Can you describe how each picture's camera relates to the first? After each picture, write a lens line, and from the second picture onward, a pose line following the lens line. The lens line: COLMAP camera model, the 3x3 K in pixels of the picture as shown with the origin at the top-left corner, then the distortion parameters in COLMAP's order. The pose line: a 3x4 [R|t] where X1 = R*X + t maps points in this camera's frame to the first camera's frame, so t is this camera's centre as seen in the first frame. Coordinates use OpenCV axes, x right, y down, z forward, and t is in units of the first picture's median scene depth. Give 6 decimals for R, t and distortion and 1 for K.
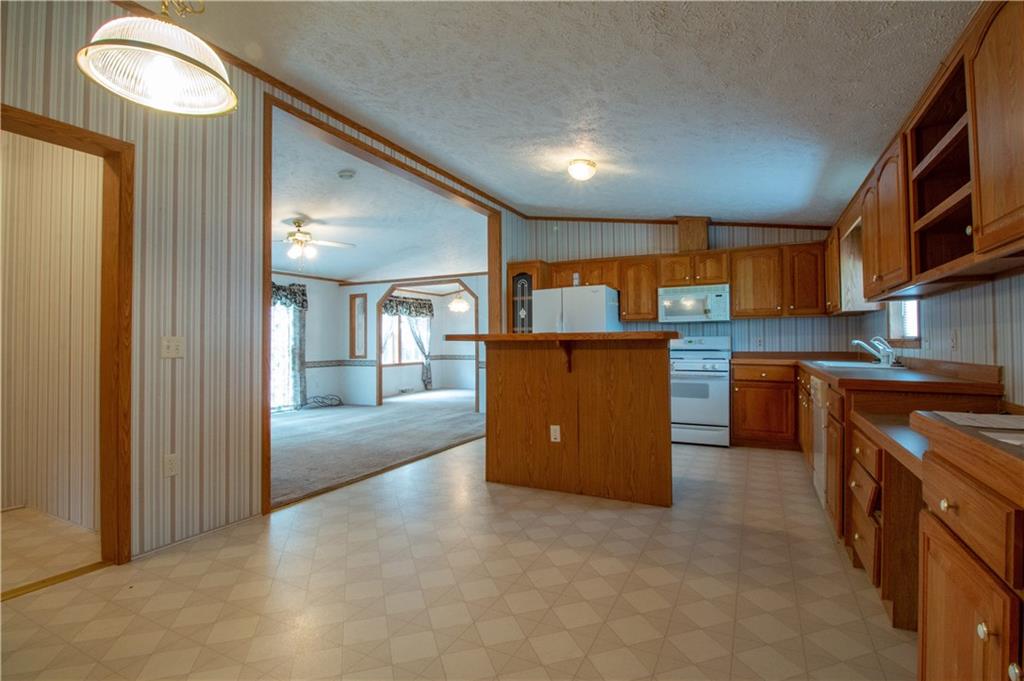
lens RADIAL K [[479.2, 0, 514.4], [0, 479.2, 336.5], [0, 0, 1]] dist [-0.007419, -0.003461]
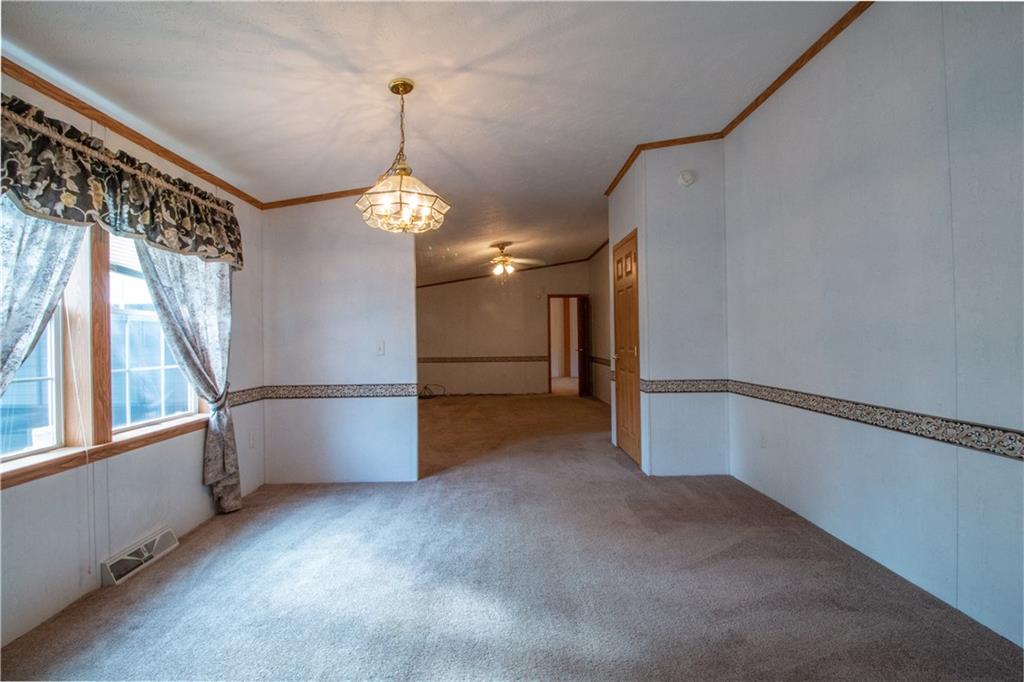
lens RADIAL K [[479.2, 0, 514.4], [0, 479.2, 336.8], [0, 0, 1]] dist [-0.007419, -0.003461]
pose [[0.884945, -0.005051, 0.465668, -0.231234], [0.003625, 0.999986, 0.003957, 0.006021], [-0.465681, -0.001814, 0.884951, 0.961863]]
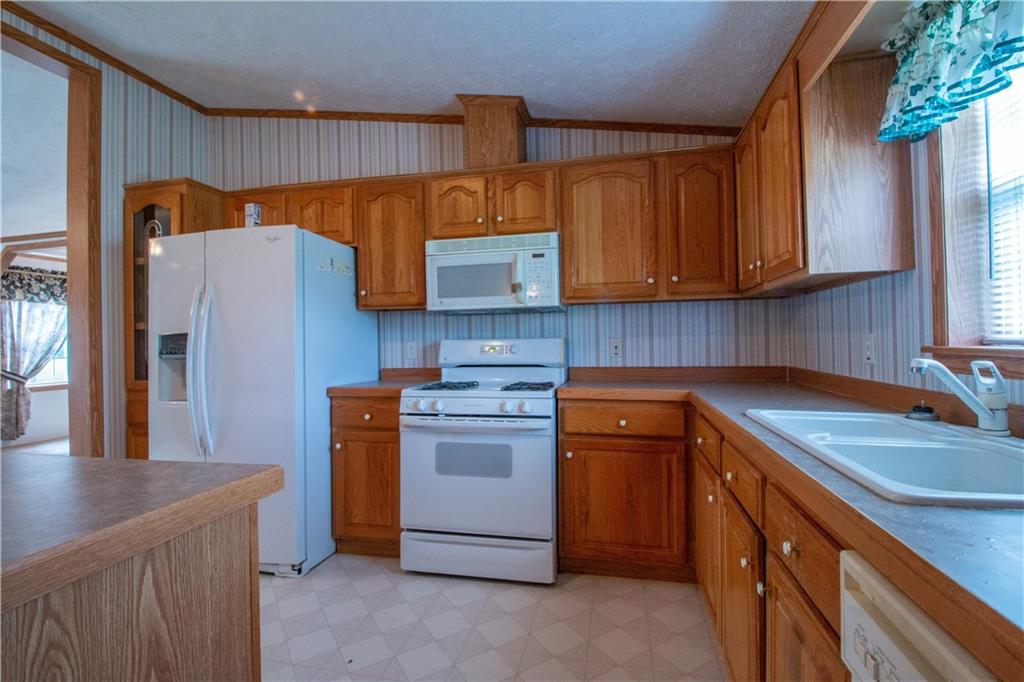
lens RADIAL K [[479.2, 0, 510.8], [0, 479.2, 334.8], [0, 0, 1]] dist [-0.007419, -0.003461]
pose [[0.969980, -0.006644, 0.243092, 0.203080], [0.006093, 0.999977, 0.003018, -0.004297], [-0.243106, -0.001446, 0.969999, 0.385141]]
